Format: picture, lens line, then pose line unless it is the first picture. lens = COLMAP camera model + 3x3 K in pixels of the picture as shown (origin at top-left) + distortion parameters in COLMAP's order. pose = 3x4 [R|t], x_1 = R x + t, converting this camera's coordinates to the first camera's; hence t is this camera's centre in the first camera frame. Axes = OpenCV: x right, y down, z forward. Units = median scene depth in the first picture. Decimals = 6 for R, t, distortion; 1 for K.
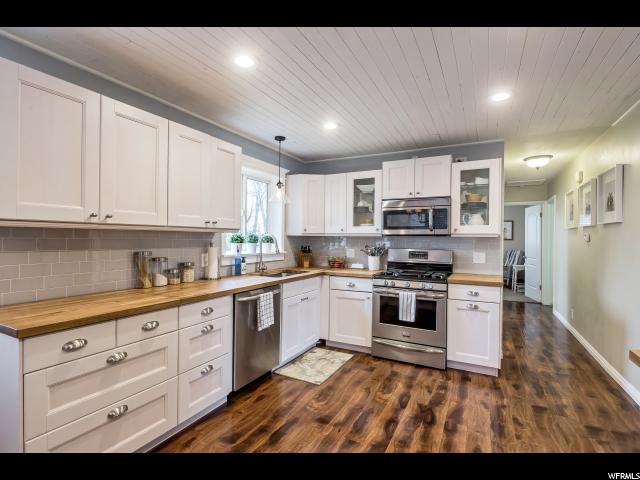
lens RADIAL K [[320.5, 0, 320.8], [0, 320.5, 237.0], [0, 0, 1]] dist [0.000724, 0.000125]
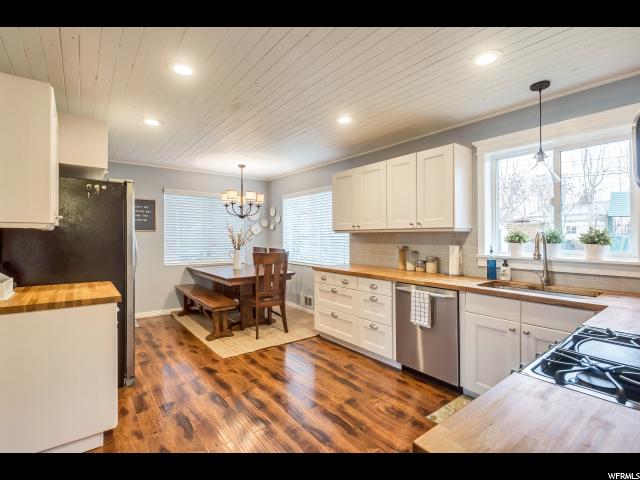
lens RADIAL K [[303.5, 0, 316.1], [0, 303.5, 238.2], [0, 0, 1]] dist [-0.000368, -0.000032]
pose [[-0.425560, -0.005221, -0.904915, 0.898622], [-0.002259, 0.999986, -0.004707, 0.015225], [0.904928, 0.000041, -0.425566, 1.196262]]
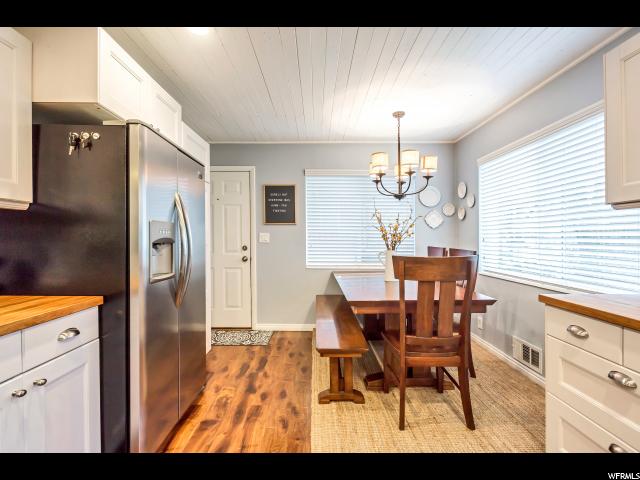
lens RADIAL K [[303.5, 0, 316.1], [0, 303.5, 238.2], [0, 0, 1]] dist [-0.000368, -0.000032]
pose [[-0.889177, -0.008209, -0.457489, 0.210647], [-0.005955, 0.999962, -0.006369, 0.043175], [0.457524, -0.002939, -0.889193, 0.870977]]
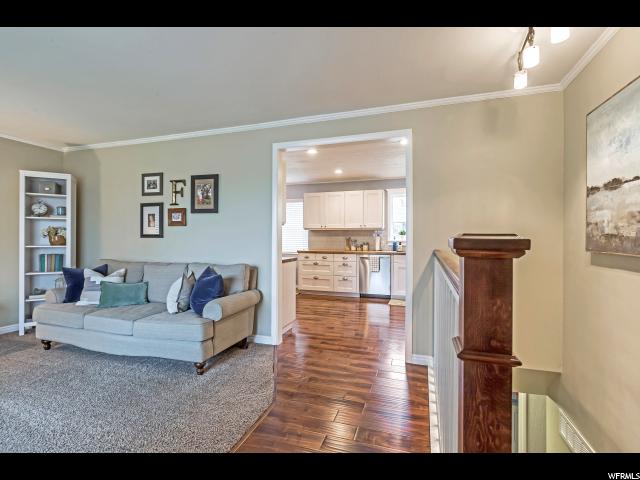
lens RADIAL K [[303.5, 0, 316.1], [0, 303.5, 238.2], [0, 0, 1]] dist [-0.000368, -0.000032]
pose [[0.146097, -0.004177, -0.989262, 1.991842], [0.002448, 0.999990, -0.003861, 0.059866], [0.989267, -0.001857, 0.146105, 0.315580]]
